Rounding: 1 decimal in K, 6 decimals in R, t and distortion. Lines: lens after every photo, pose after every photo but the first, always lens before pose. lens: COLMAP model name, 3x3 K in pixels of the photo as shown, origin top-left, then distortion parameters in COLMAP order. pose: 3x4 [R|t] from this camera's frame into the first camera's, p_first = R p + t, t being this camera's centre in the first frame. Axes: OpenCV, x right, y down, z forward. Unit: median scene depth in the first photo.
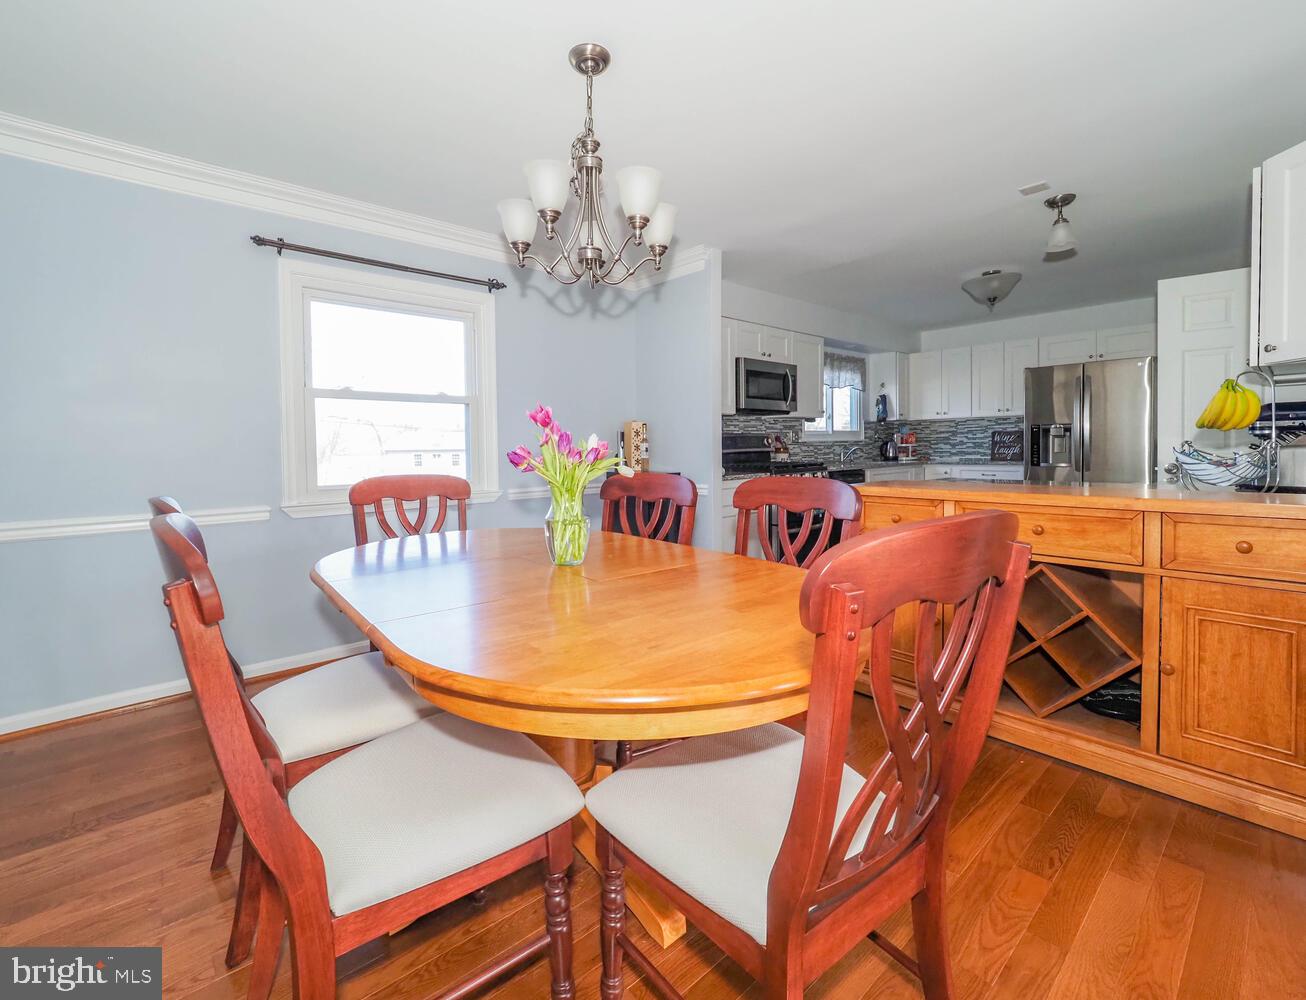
lens RADIAL K [[594.1, 0, 647.0], [0, 594.1, 458.2], [0, 0, 1]] dist [-0.000320, 0.008697]
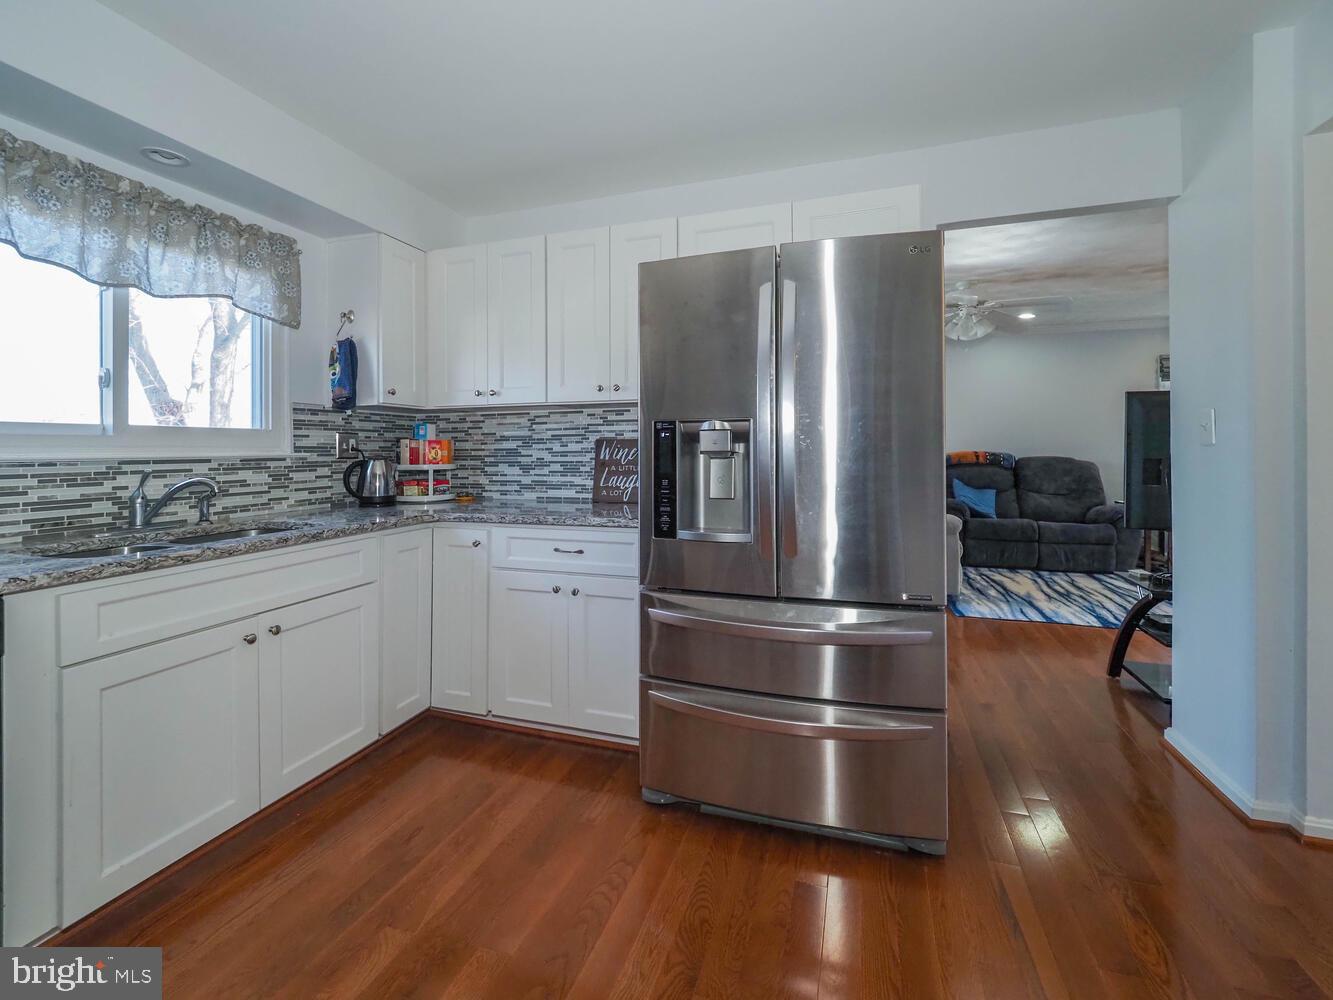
lens RADIAL K [[585.4, 0, 668.6], [0, 585.4, 447.9], [0, 0, 1]] dist [0.001661, 0.000406]
pose [[0.863634, 0.011998, 0.503976, 0.414094], [0.002312, 0.999612, -0.027759, -0.026069], [-0.504114, 0.025139, 0.863271, 0.604142]]
